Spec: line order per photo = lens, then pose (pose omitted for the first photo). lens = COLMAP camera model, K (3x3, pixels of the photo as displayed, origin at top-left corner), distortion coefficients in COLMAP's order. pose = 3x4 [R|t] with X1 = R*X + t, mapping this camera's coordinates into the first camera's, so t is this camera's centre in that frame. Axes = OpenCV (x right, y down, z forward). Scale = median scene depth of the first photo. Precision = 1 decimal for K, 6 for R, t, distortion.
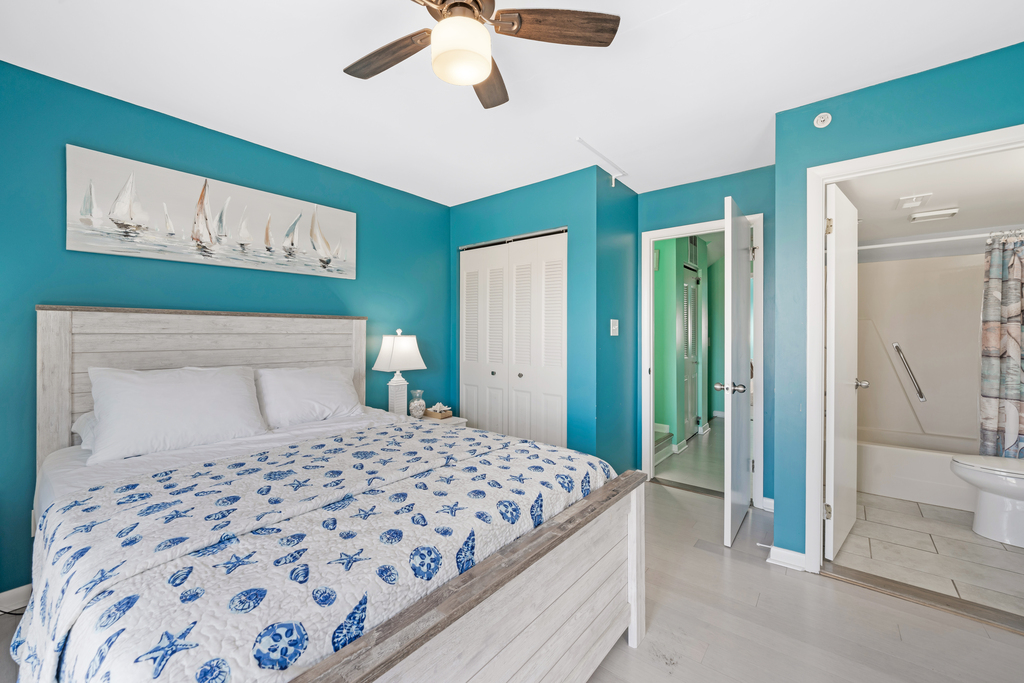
lens RADIAL K [[424.6, 0, 493.3], [0, 424.6, 336.4], [0, 0, 1]] dist [-0.000740, 0.000117]
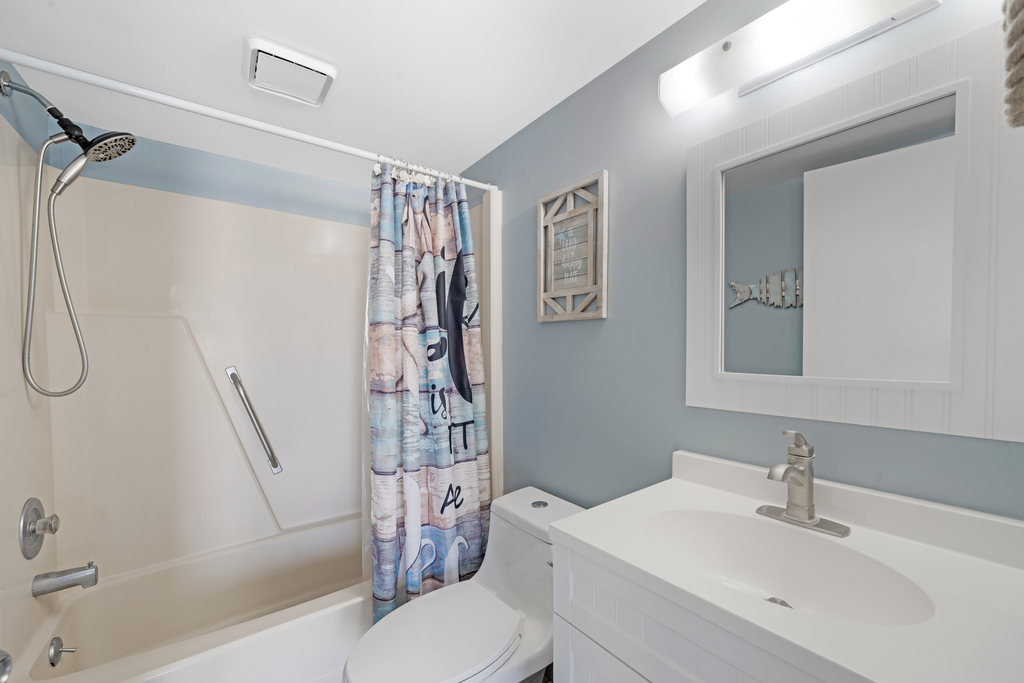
lens RADIAL K [[407.5, 0, 508.6], [0, 407.5, 344.9], [0, 0, 1]] dist [-0.001532, 0.000037]
pose [[0.253848, -0.006295, 0.967224, 0.736900], [0.013758, 0.999901, 0.002897, -0.009397], [-0.967146, 0.012572, 0.253910, 0.730639]]
